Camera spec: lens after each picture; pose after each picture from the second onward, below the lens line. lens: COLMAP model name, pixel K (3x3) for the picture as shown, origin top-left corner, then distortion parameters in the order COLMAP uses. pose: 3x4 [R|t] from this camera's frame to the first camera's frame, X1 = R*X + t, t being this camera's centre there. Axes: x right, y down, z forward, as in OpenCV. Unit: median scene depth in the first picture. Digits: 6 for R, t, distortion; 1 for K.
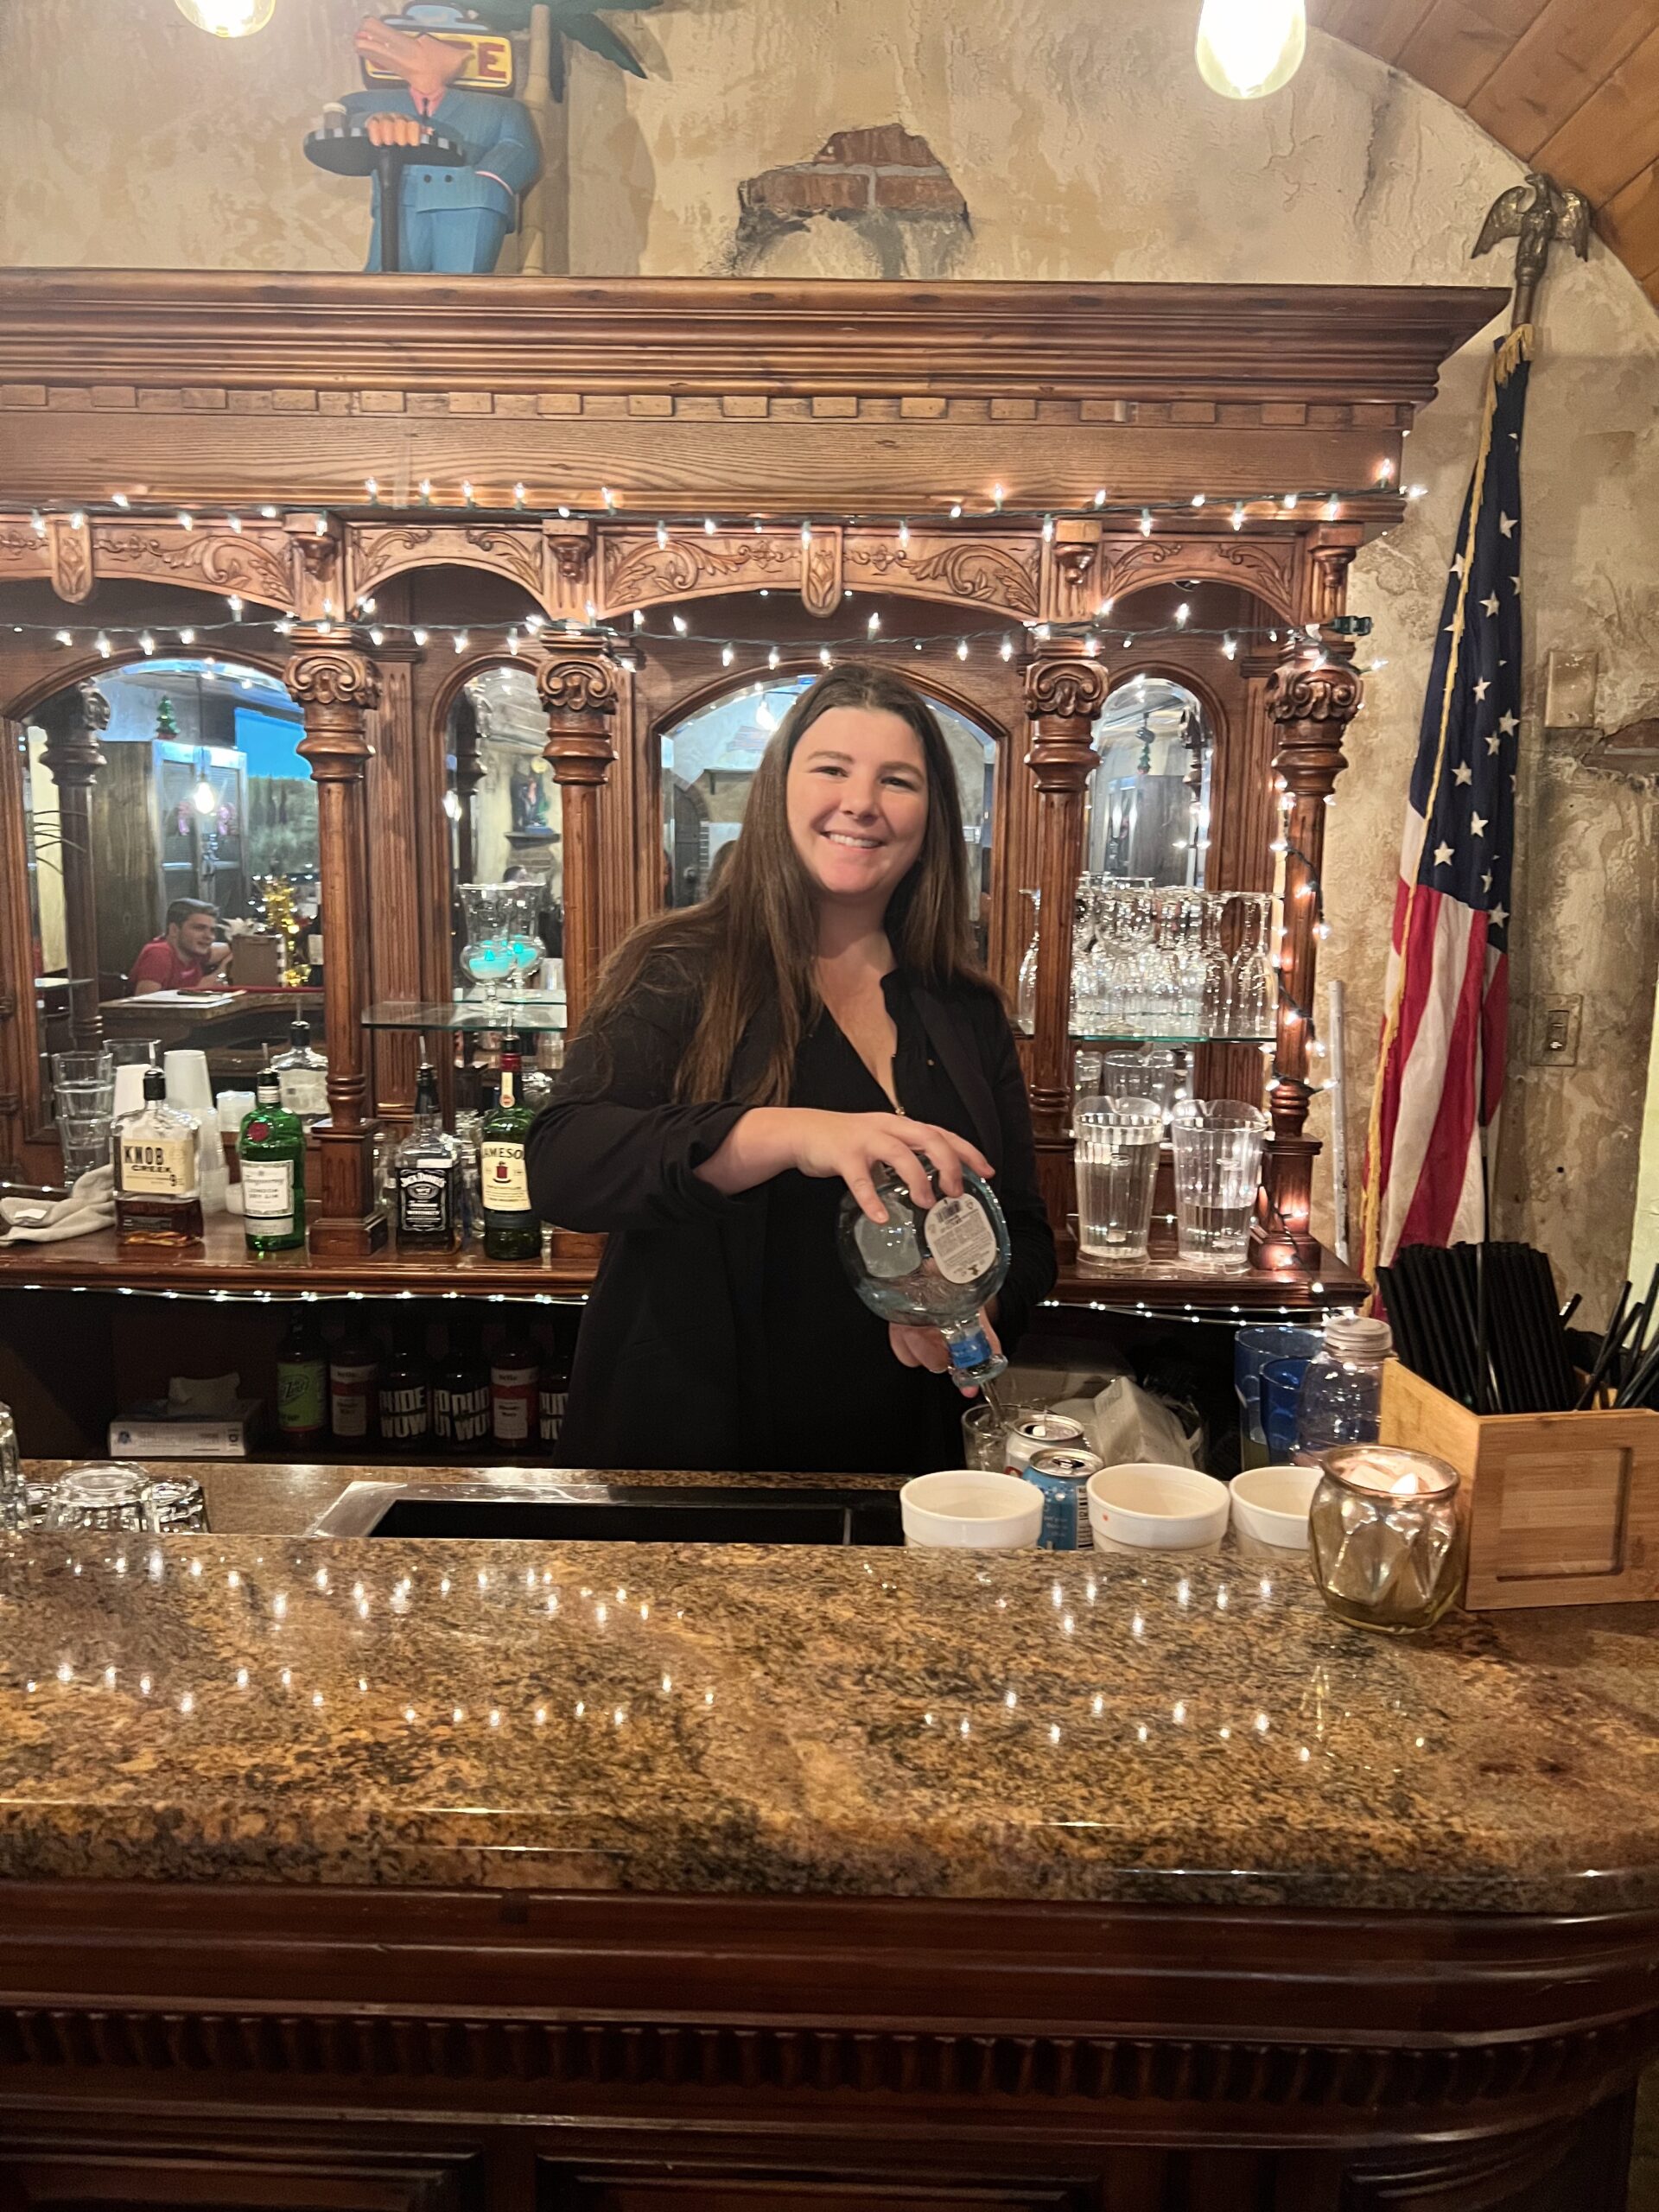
lens RADIAL K [[1648.3, 0, 829.5], [0, 1648.3, 1106.0], [0, 0, 1]] dist [0.046741, -0.045233]
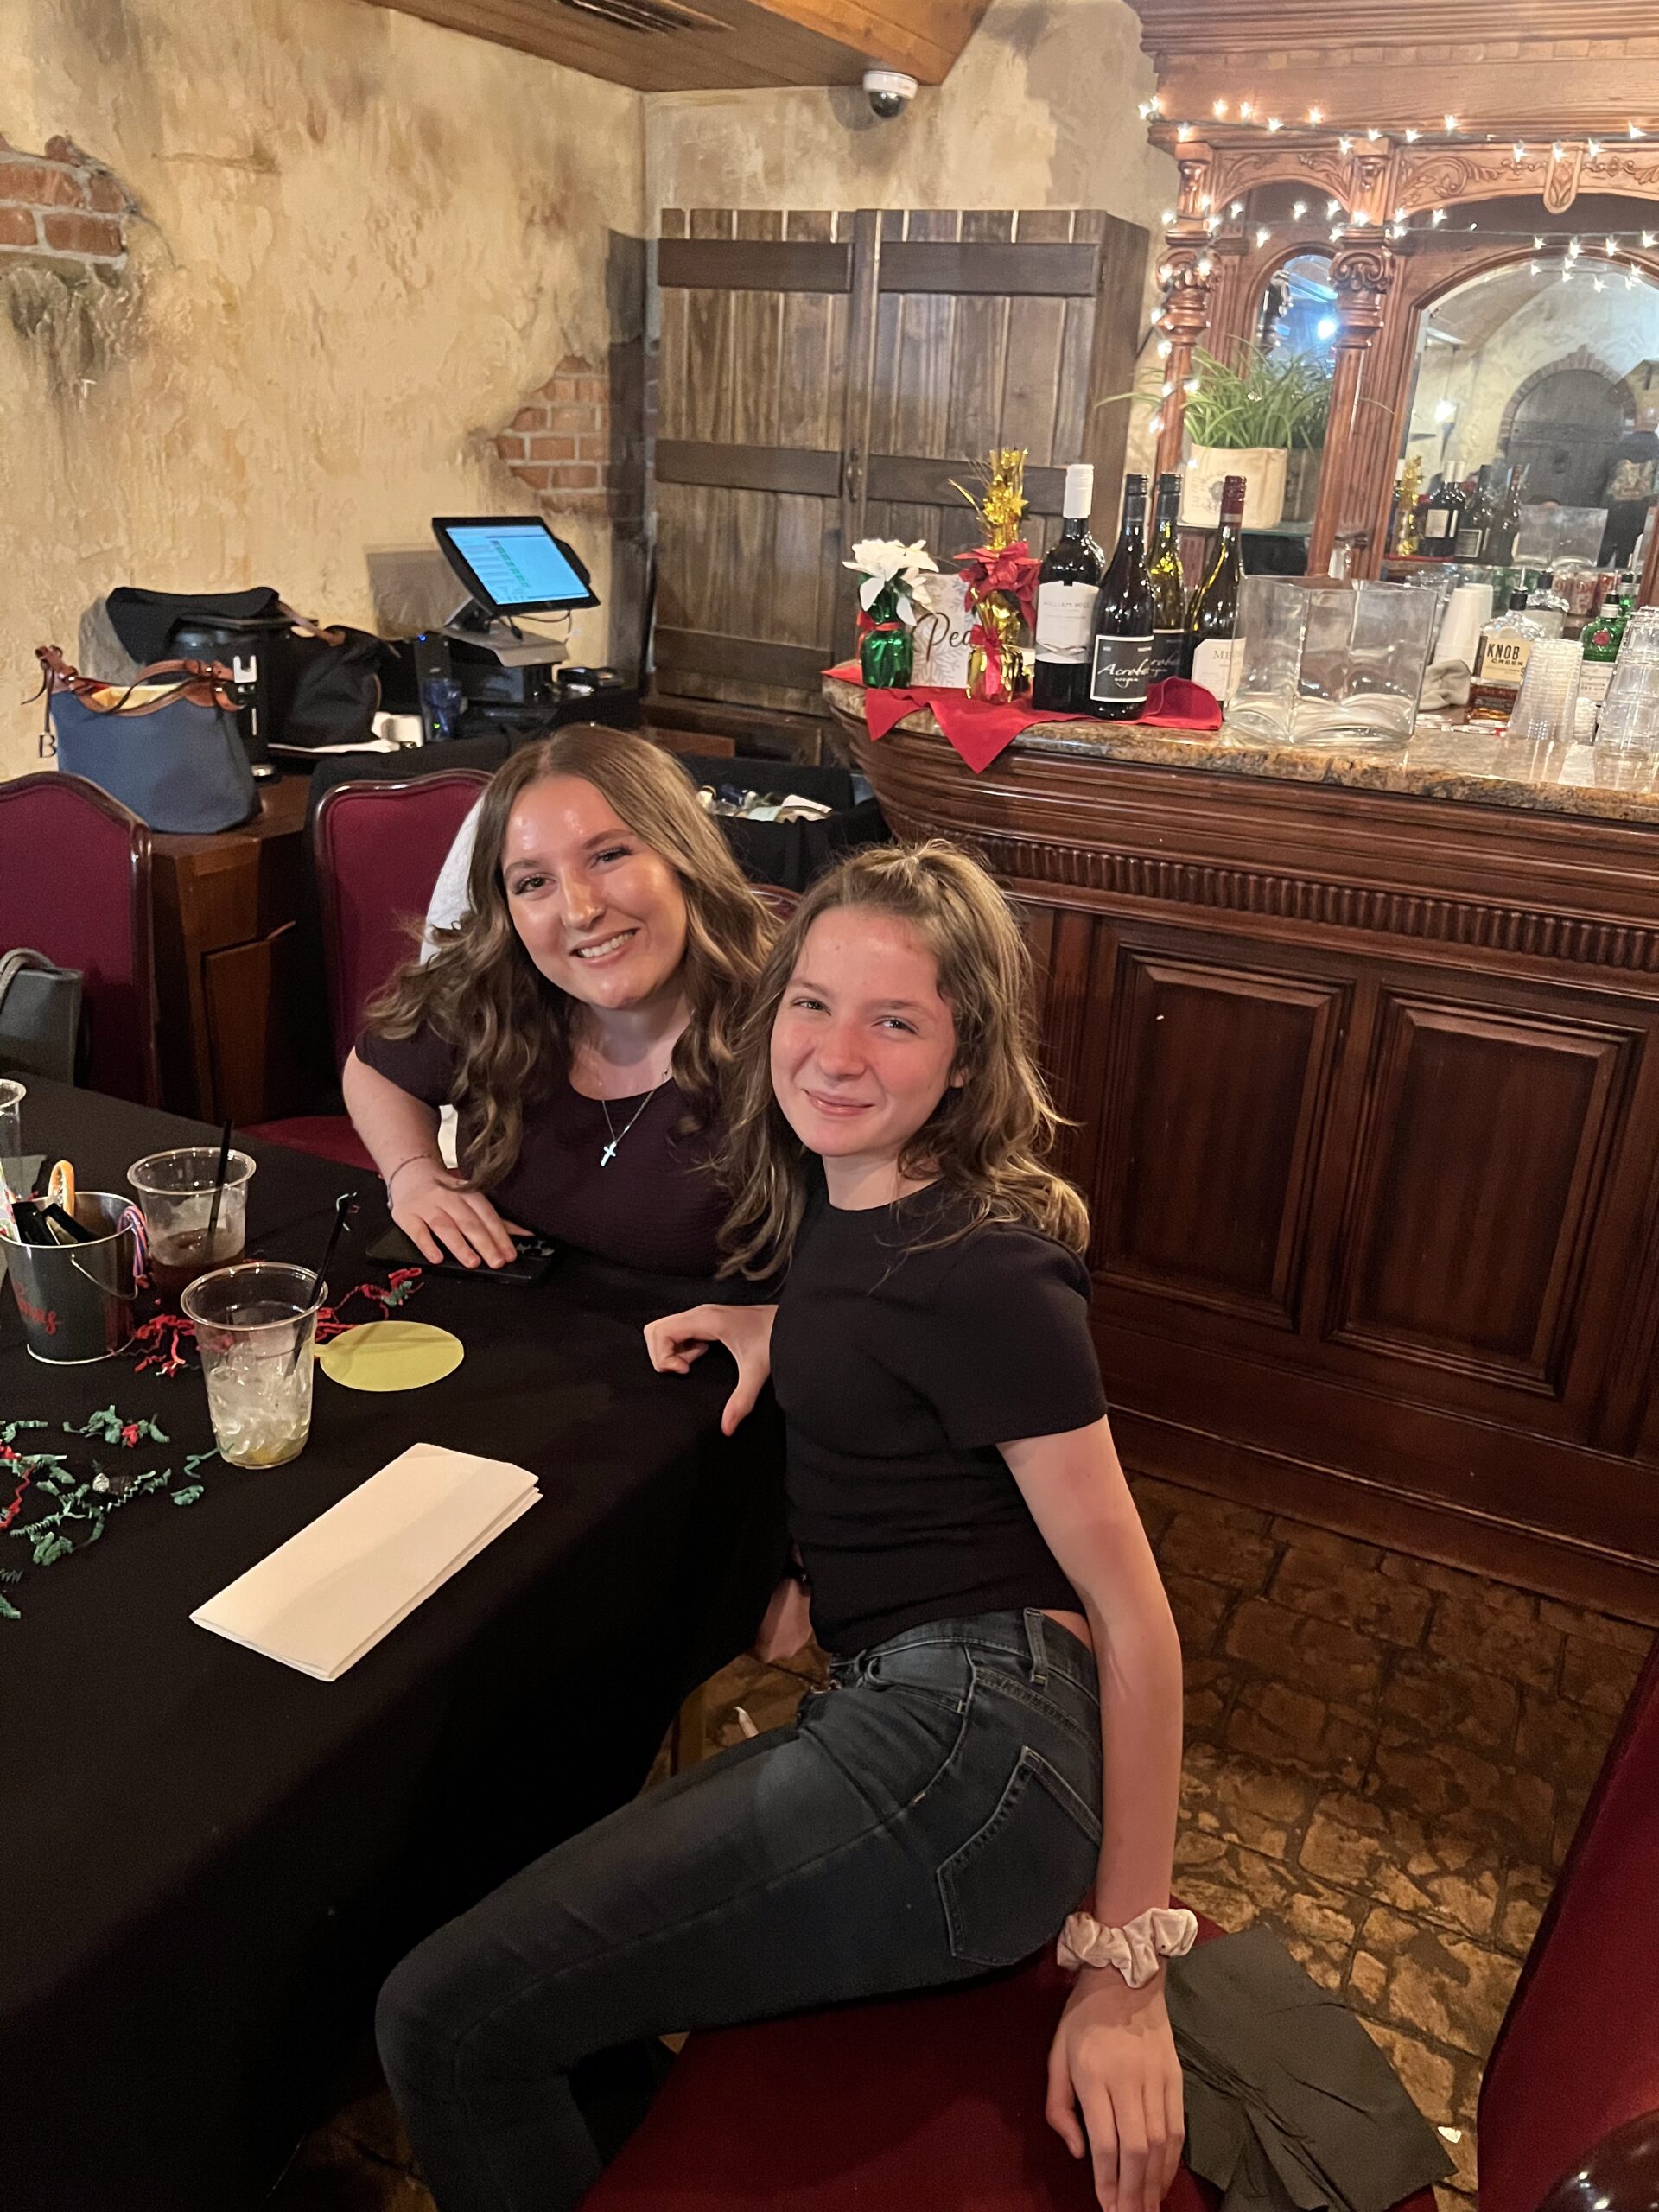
lens RADIAL K [[1672.8, 0, 835.3], [0, 1672.8, 1154.7], [0, 0, 1]] dist [0.001653, -0.000136]
pose [[0.908465, 0.187855, -0.373365, -0.297930], [-0.092787, 0.961657, 0.258081, 0.116617], [0.407531, -0.199814, 0.891063, -0.520907]]
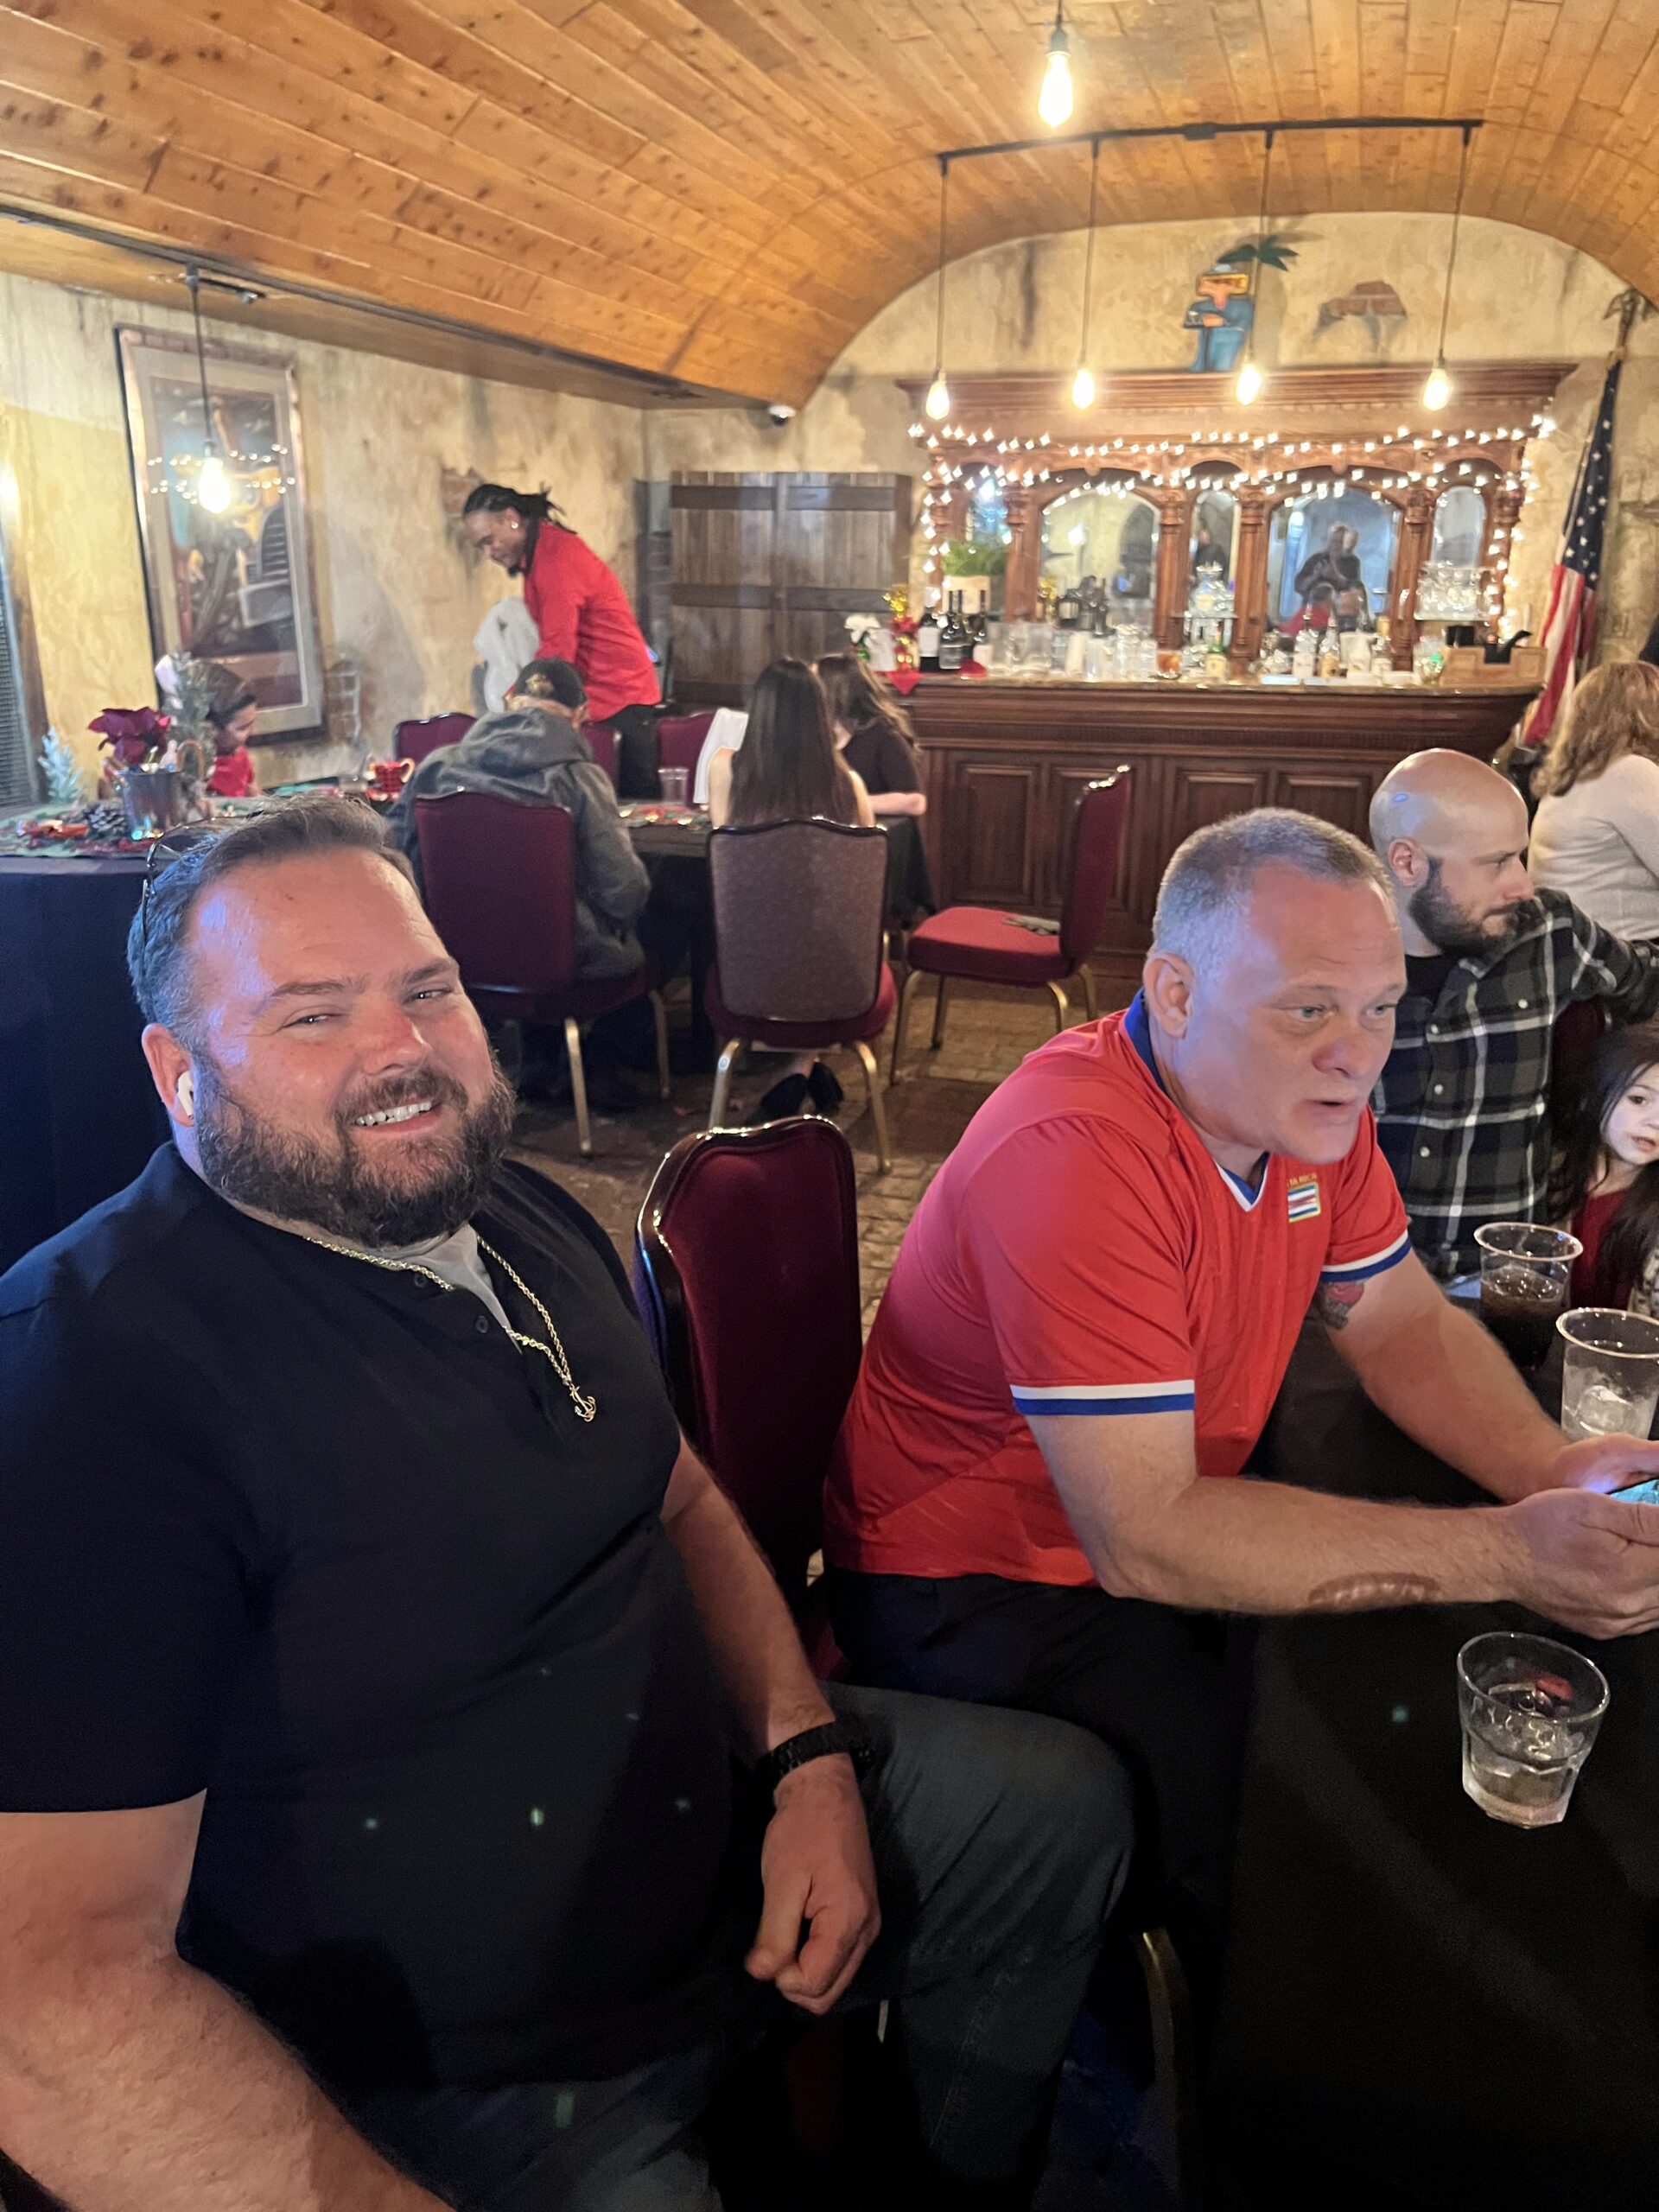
lens RADIAL K [[1648.3, 0, 829.5], [0, 1648.3, 1106.0], [0, 0, 1]] dist [0.046741, -0.045233]
pose [[0.967236, 0.071310, -0.243659, -0.072693], [-0.031722, 0.986167, 0.162688, 0.339133], [0.251890, -0.149628, 0.956119, -2.061889]]
